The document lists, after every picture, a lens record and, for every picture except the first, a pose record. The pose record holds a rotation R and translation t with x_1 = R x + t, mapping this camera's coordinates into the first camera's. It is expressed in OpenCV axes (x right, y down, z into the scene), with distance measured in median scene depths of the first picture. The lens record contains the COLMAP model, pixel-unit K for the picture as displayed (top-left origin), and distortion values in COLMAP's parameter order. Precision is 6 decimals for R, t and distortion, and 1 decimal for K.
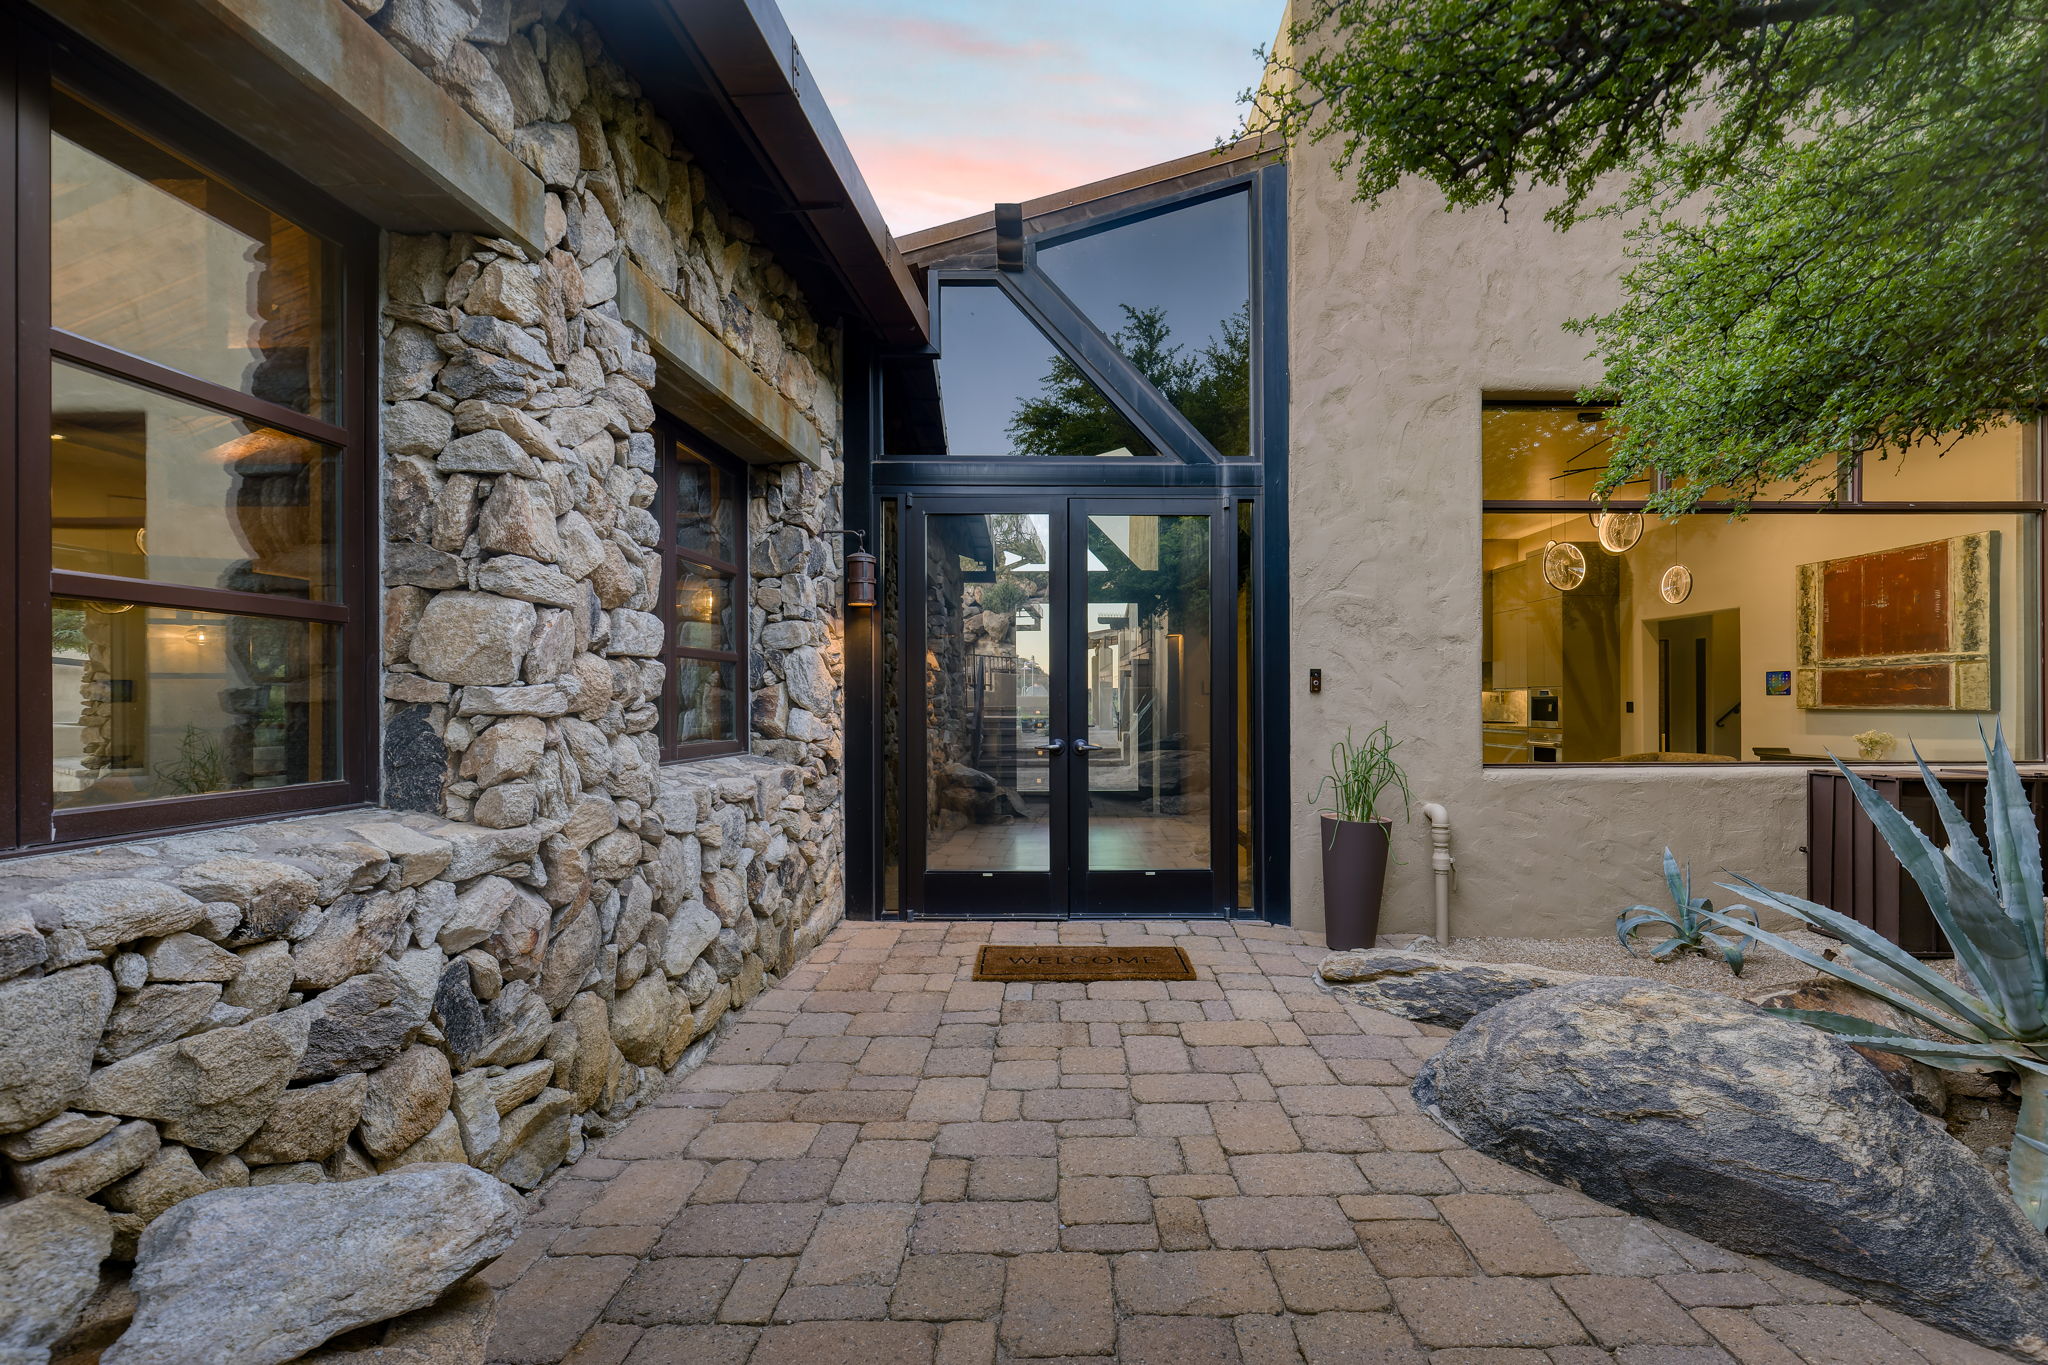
lens RADIAL K [[1000.2, 0, 1024.0], [0, 1000.2, 682.5], [0, 0, 1]] dist [-0.020536, -0.000293]
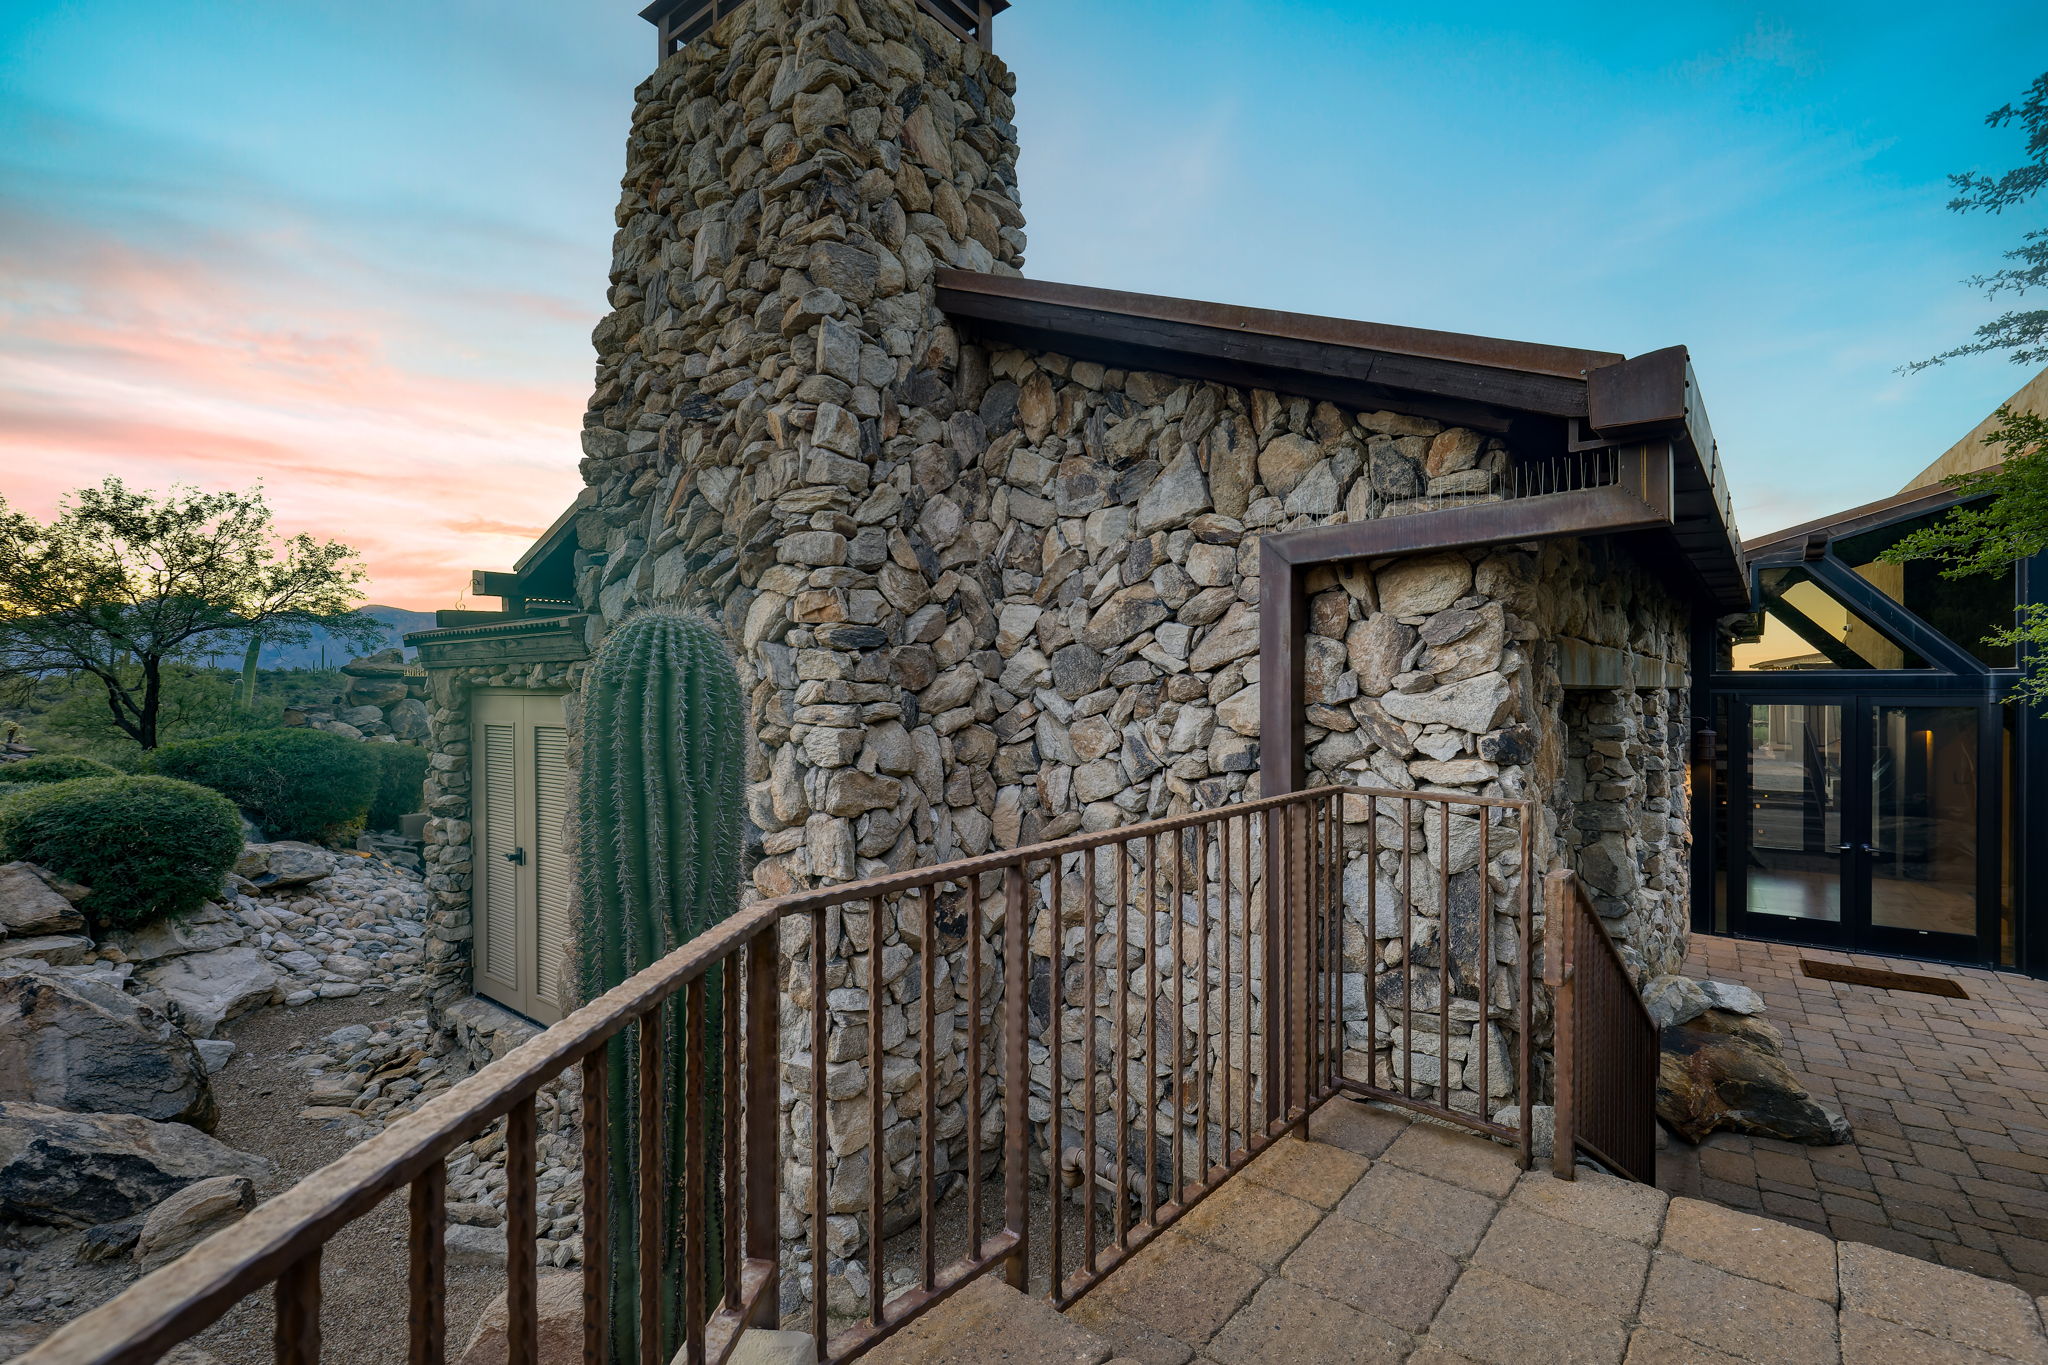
lens RADIAL K [[932.0, 0, 1024.0], [0, 932.0, 682.5], [0, 0, 1]] dist [-0.000087, 0.000170]
pose [[0.831561, 0.003200, -0.555425, -0.247313], [-0.001465, 0.999993, 0.003568, -0.213725], [0.555432, -0.002154, 0.831559, -1.049730]]
